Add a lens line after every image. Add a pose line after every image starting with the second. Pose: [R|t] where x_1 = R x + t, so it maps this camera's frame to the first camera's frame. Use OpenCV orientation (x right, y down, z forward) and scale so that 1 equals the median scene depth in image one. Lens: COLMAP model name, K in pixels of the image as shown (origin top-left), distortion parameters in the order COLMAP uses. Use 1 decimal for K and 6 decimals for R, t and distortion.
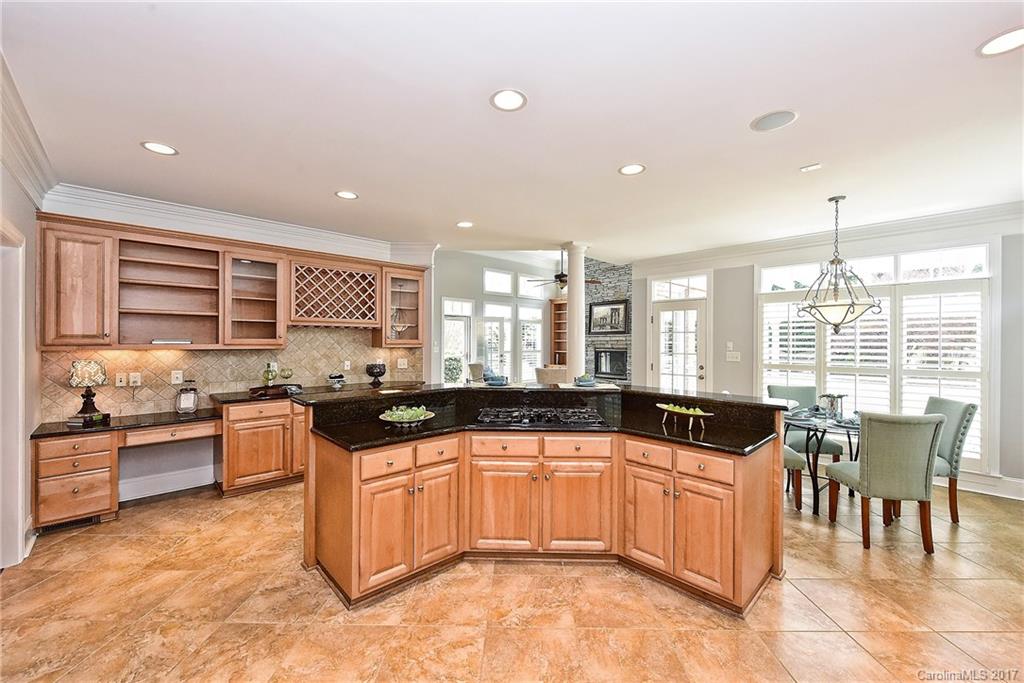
lens RADIAL K [[406.0, 0, 512.0], [0, 406.0, 341.5], [0, 0, 1]] dist [0.000335, -0.000059]
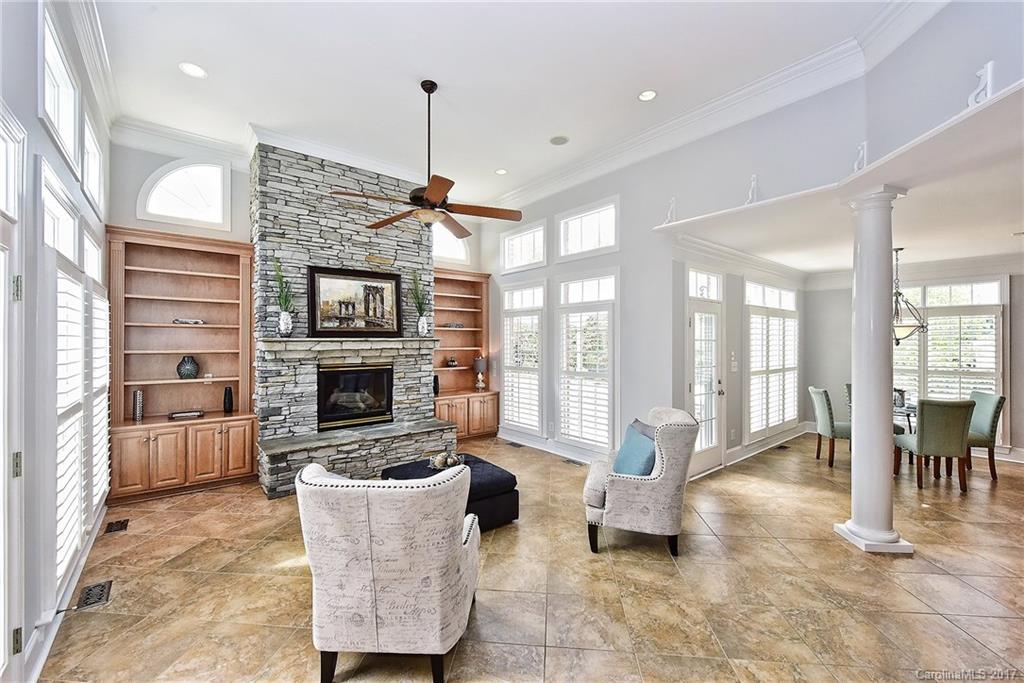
lens RADIAL K [[410.7, 0, 512.0], [0, 410.7, 341.5], [0, 0, 1]] dist [-0.001712, -0.000143]
pose [[0.077601, -0.000087, 0.996984, -0.250913], [0.001694, 0.999999, -0.000045, -0.012358], [-0.996983, 0.001692, 0.077601, 0.789809]]
